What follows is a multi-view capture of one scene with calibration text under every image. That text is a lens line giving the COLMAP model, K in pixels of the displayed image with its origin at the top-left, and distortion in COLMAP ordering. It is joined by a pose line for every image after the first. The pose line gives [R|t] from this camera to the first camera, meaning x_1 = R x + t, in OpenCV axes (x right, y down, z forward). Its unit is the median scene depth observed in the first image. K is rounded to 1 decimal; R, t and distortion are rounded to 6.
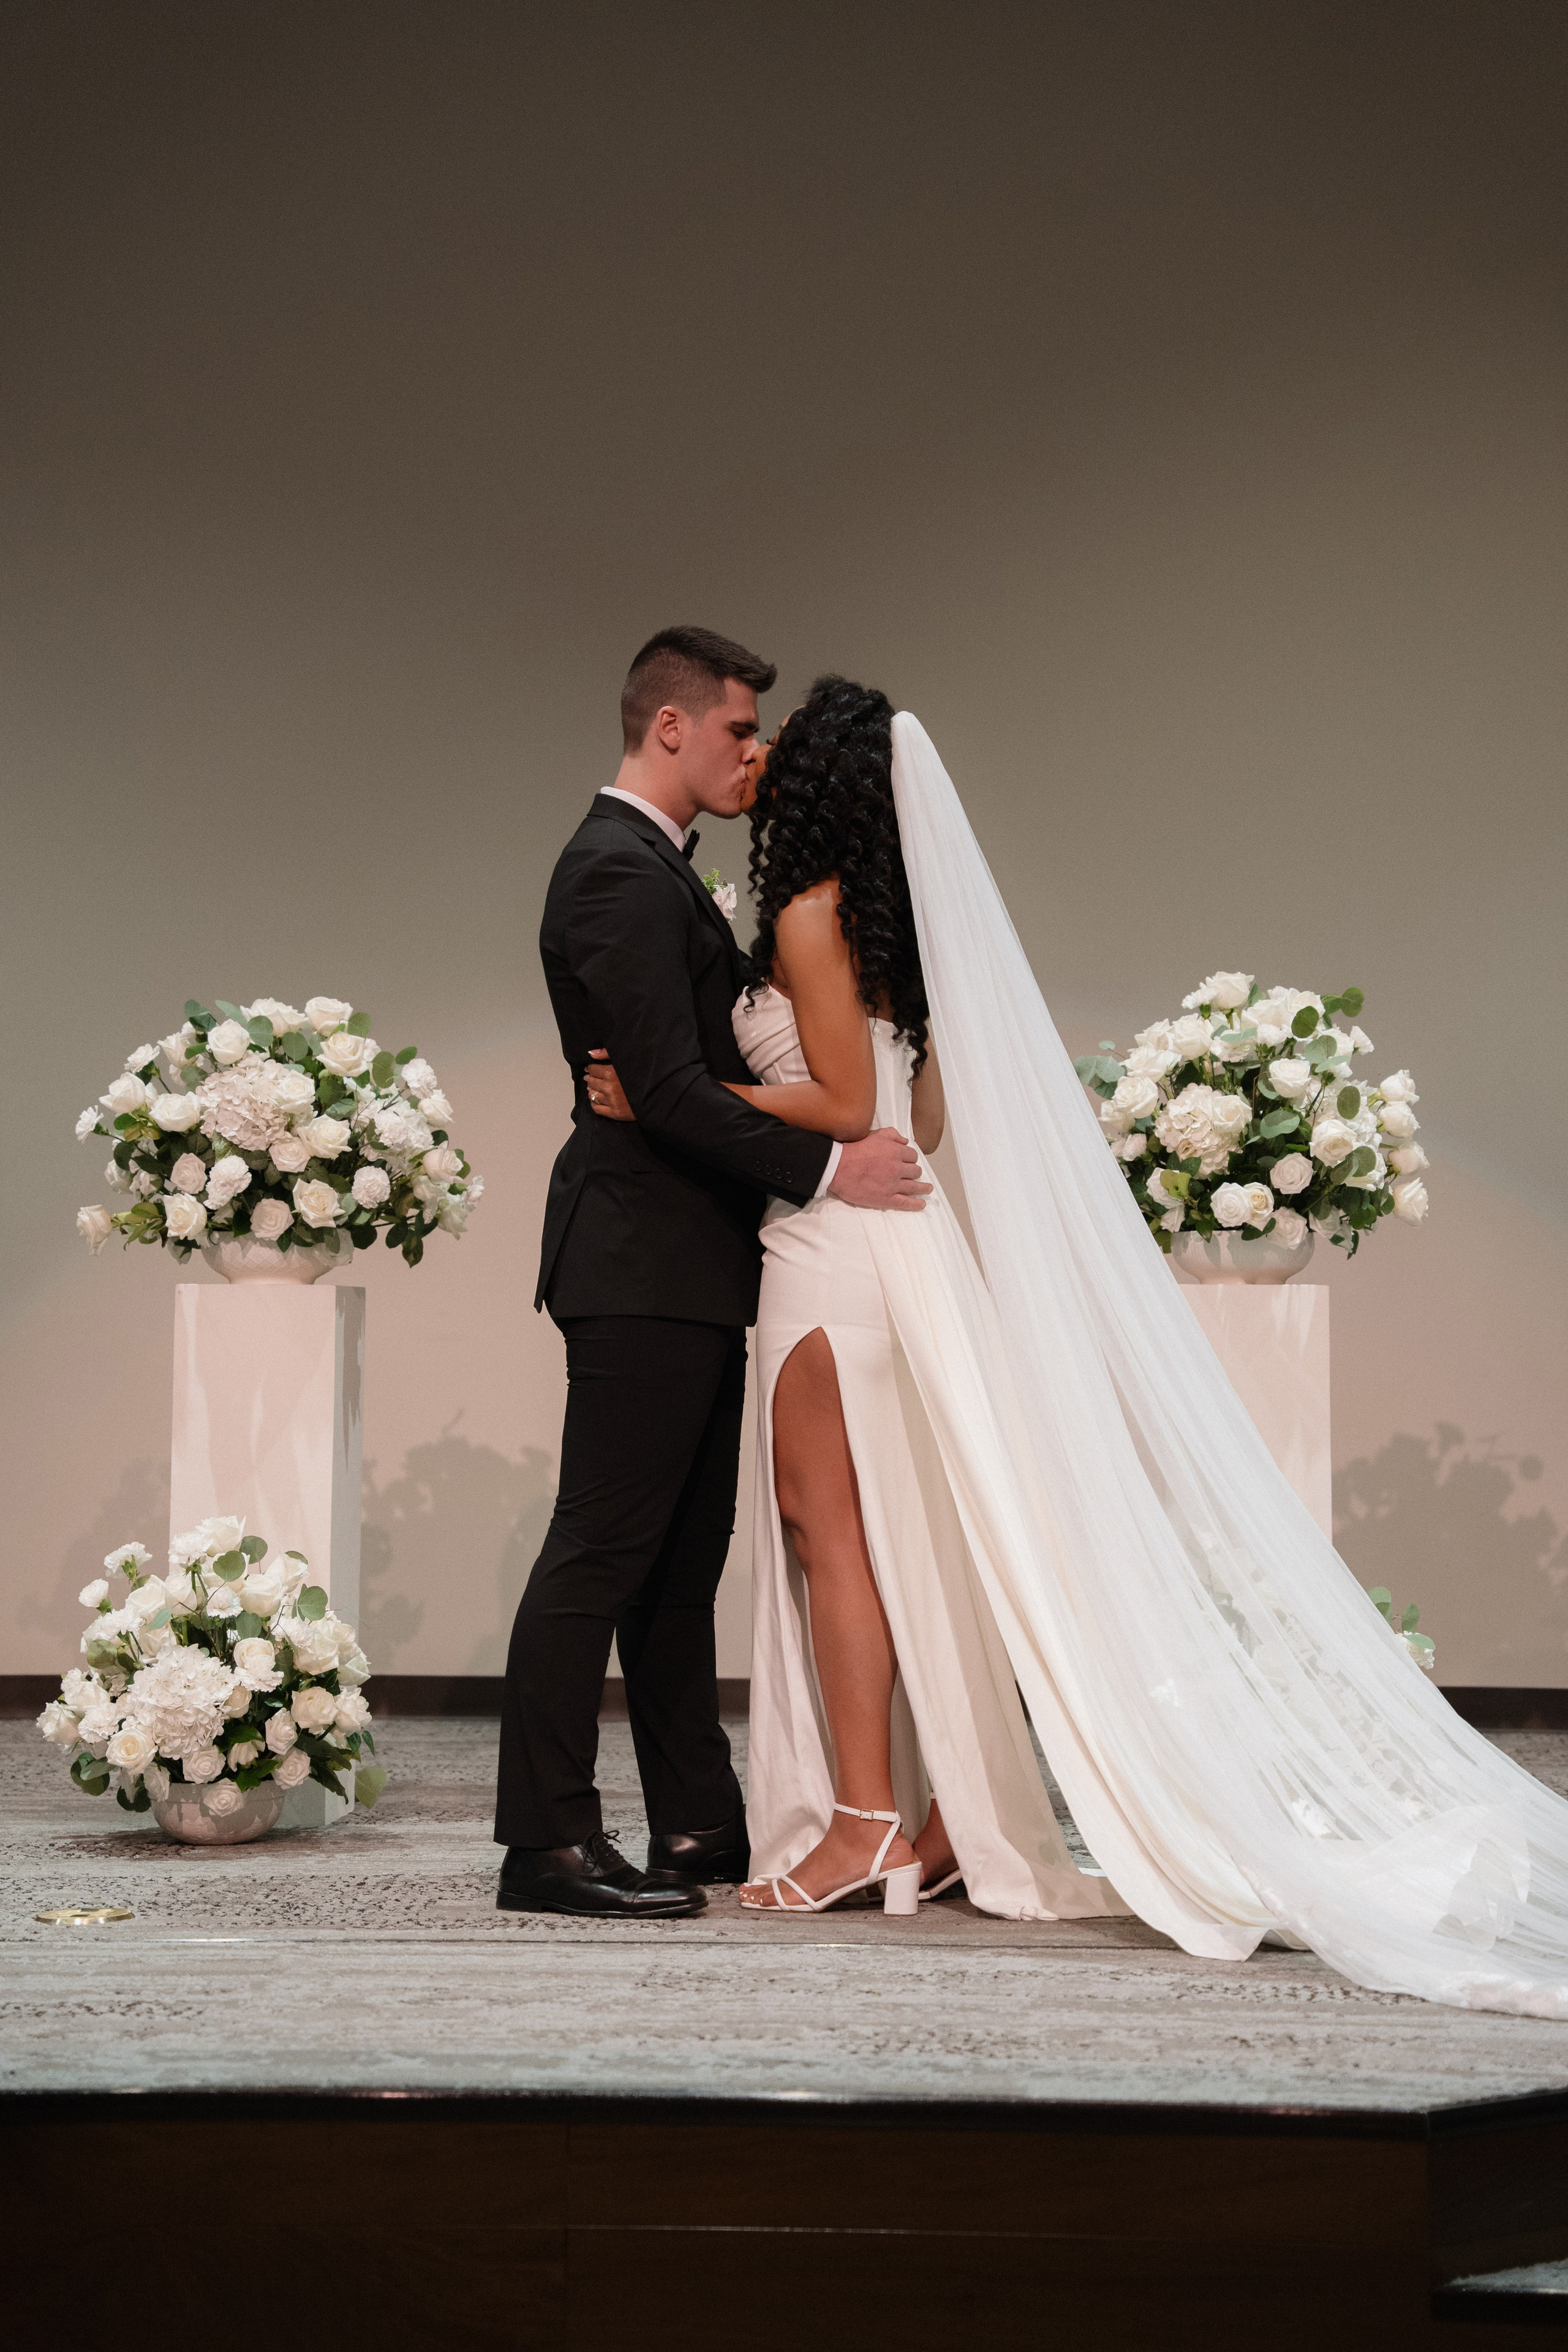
lens RADIAL K [[4599.8, 0, 841.0], [0, 4599.8, 1108.3], [0, 0, 1]] dist [0.339506, 0.000000]
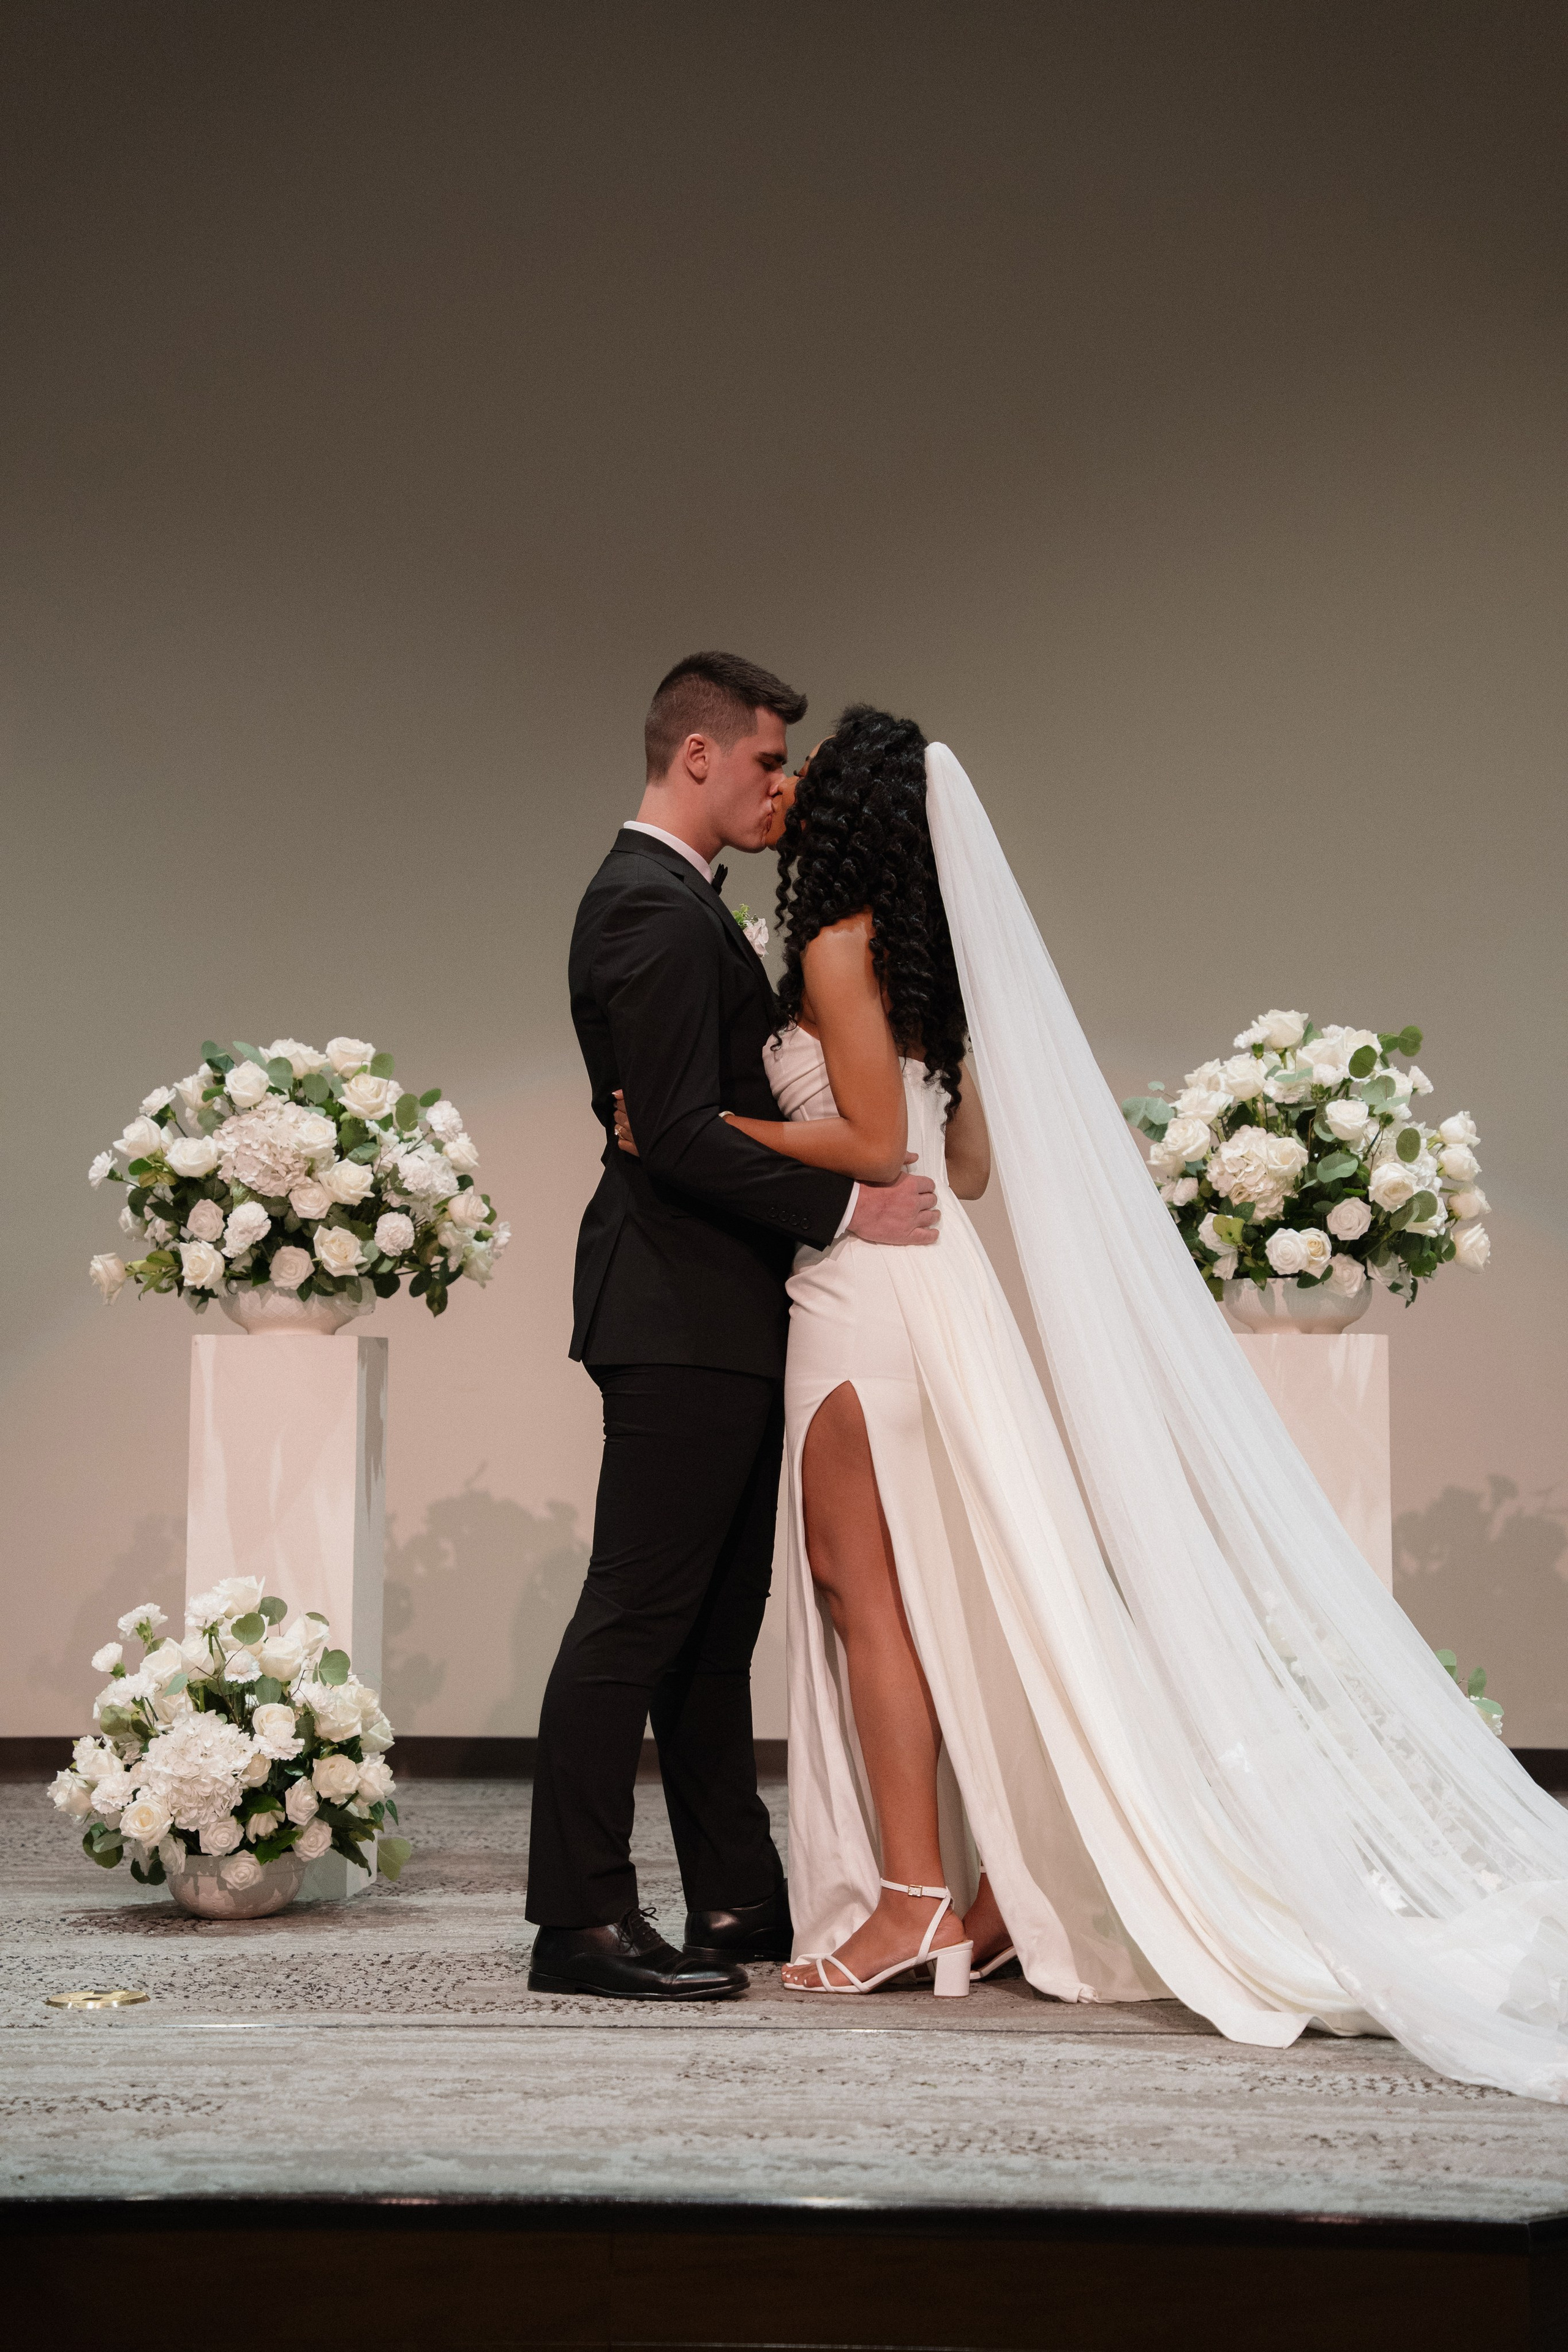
lens RADIAL K [[4599.8, 0, 853.5], [0, 4599.8, 1124.6], [0, 0, 1]] dist [0.339506, 0.000000]
pose [[0.999999, -0.001252, 0.000792, -0.006681], [0.001256, 0.999986, -0.005054, -0.000769], [-0.000785, 0.005055, 0.999987, 0.035907]]
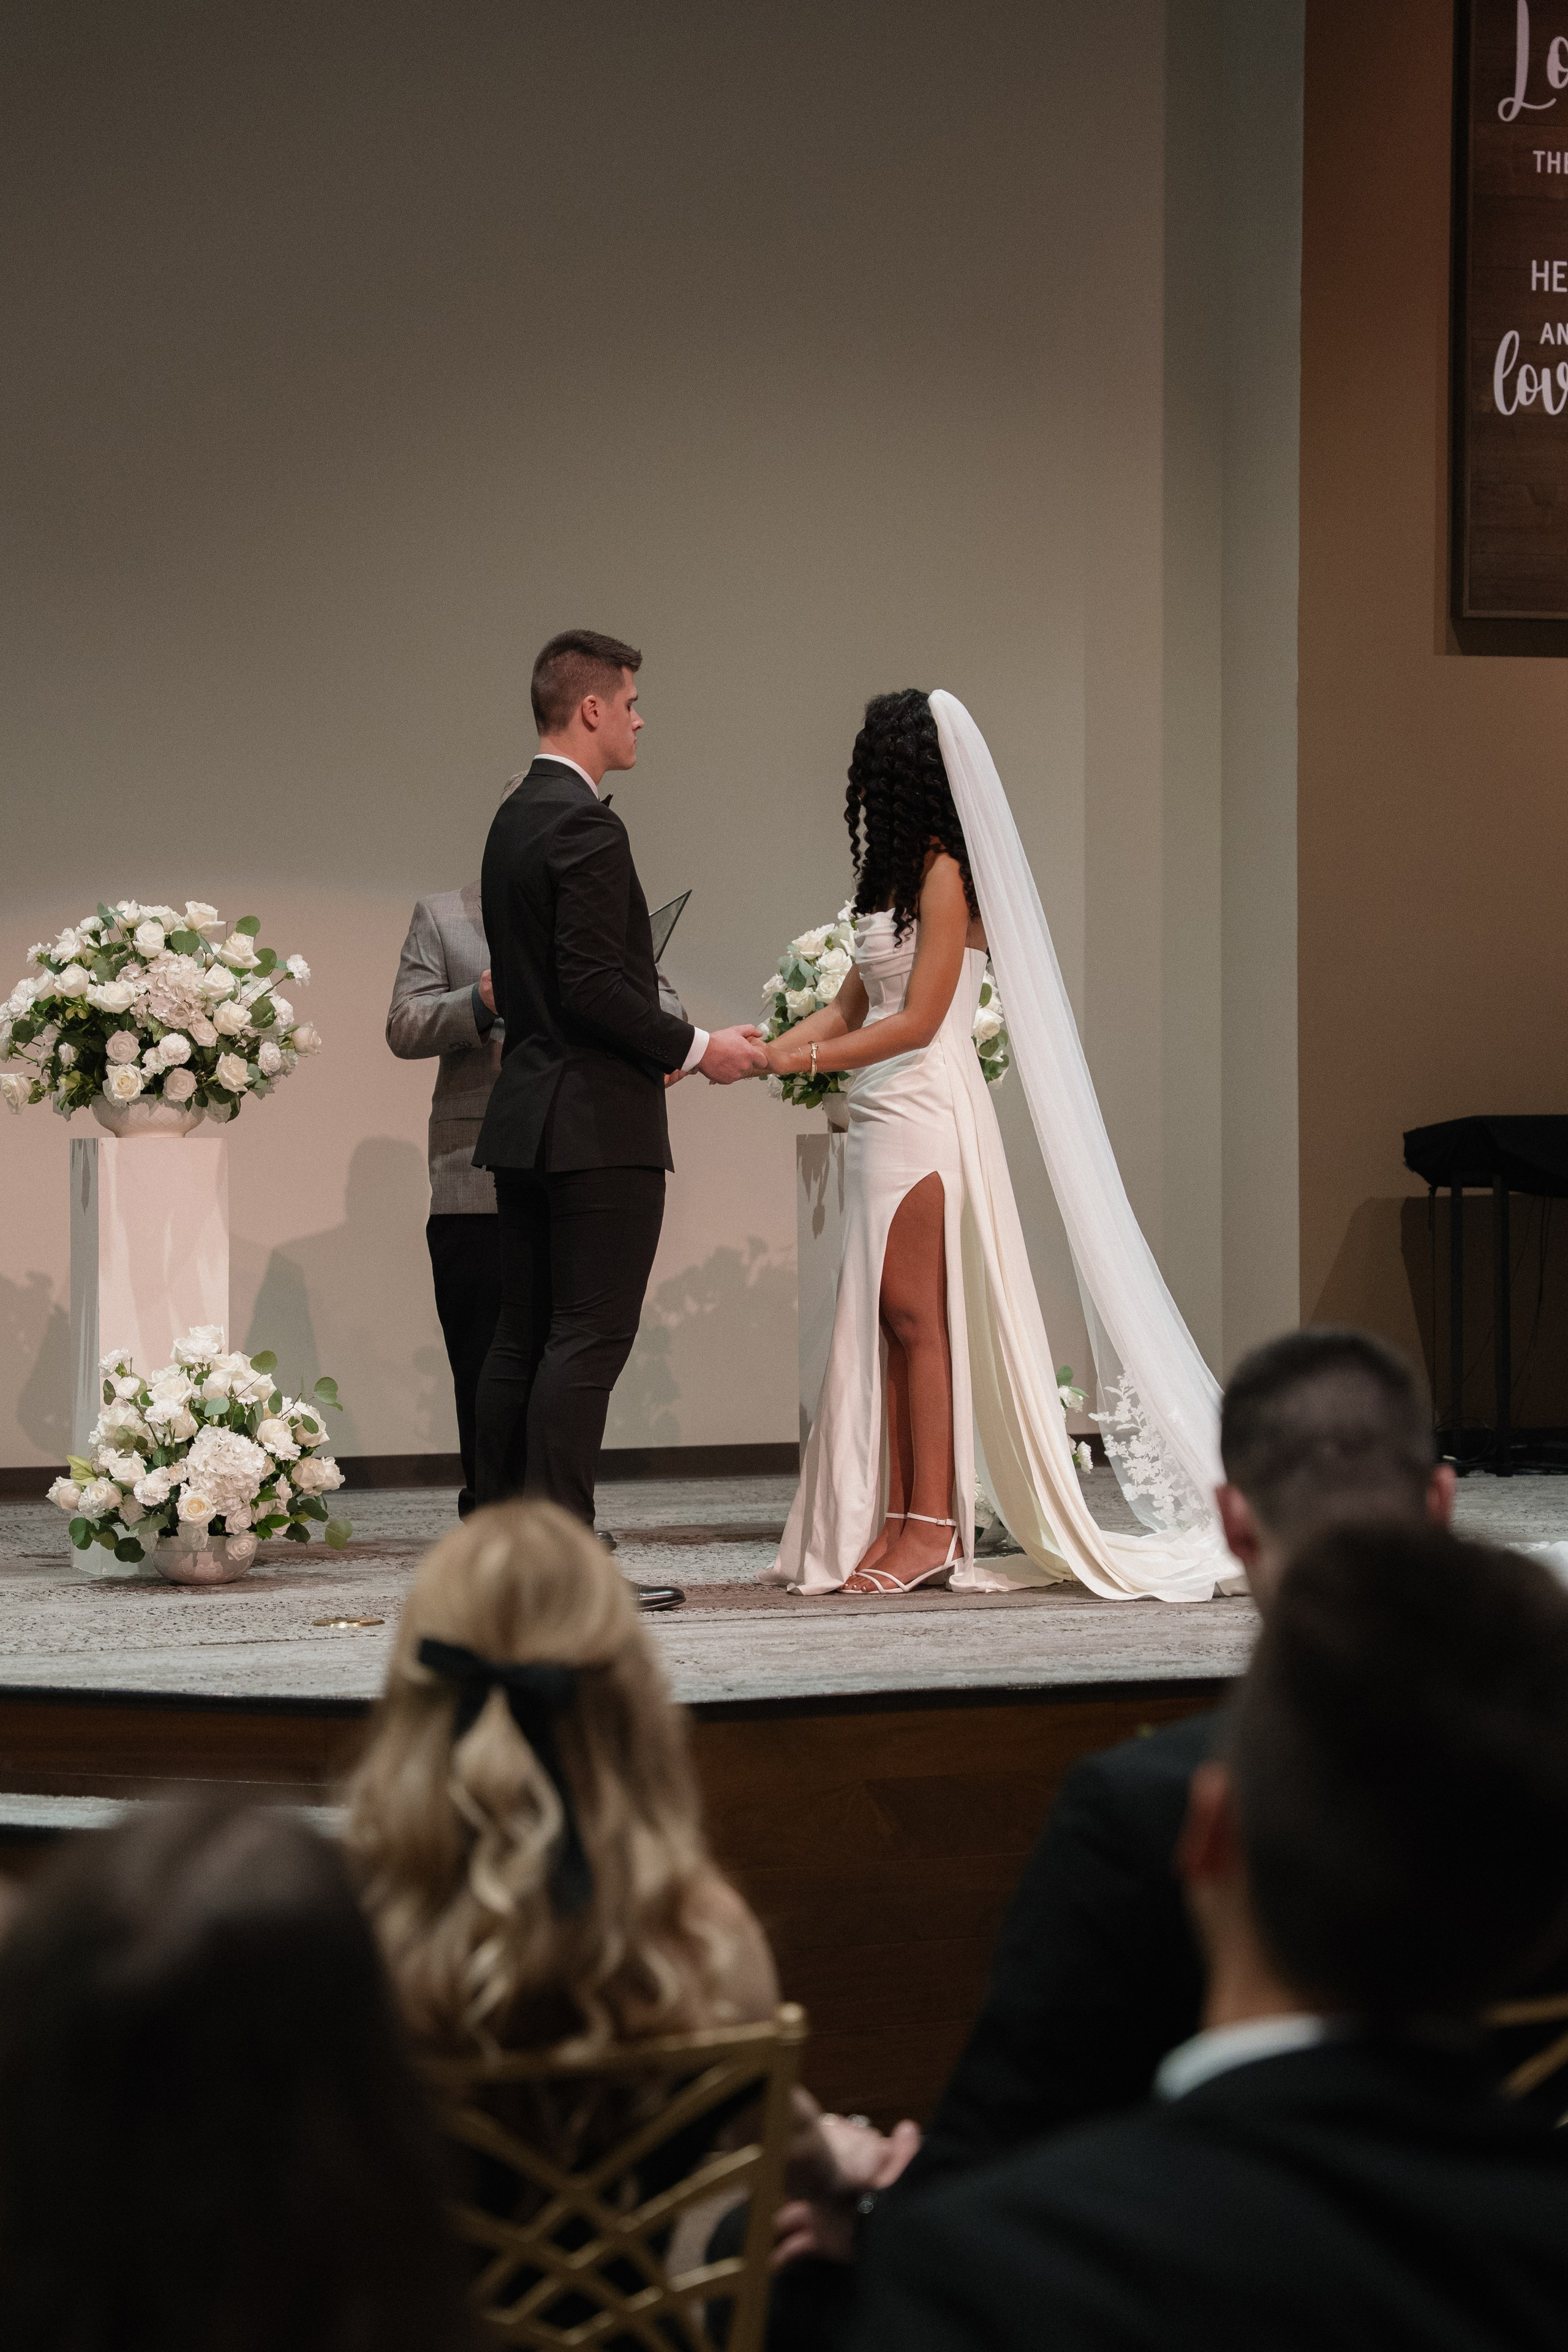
lens RADIAL K [[4779.2, 0, 779.3], [0, 4779.2, 1189.4], [0, 0, 1]] dist [0.423628, 0.000000]
pose [[0.904300, -0.013718, 0.426678, -0.535451], [-0.010818, 0.998426, 0.055028, -0.020664], [-0.426761, -0.054377, 0.902728, -0.223812]]
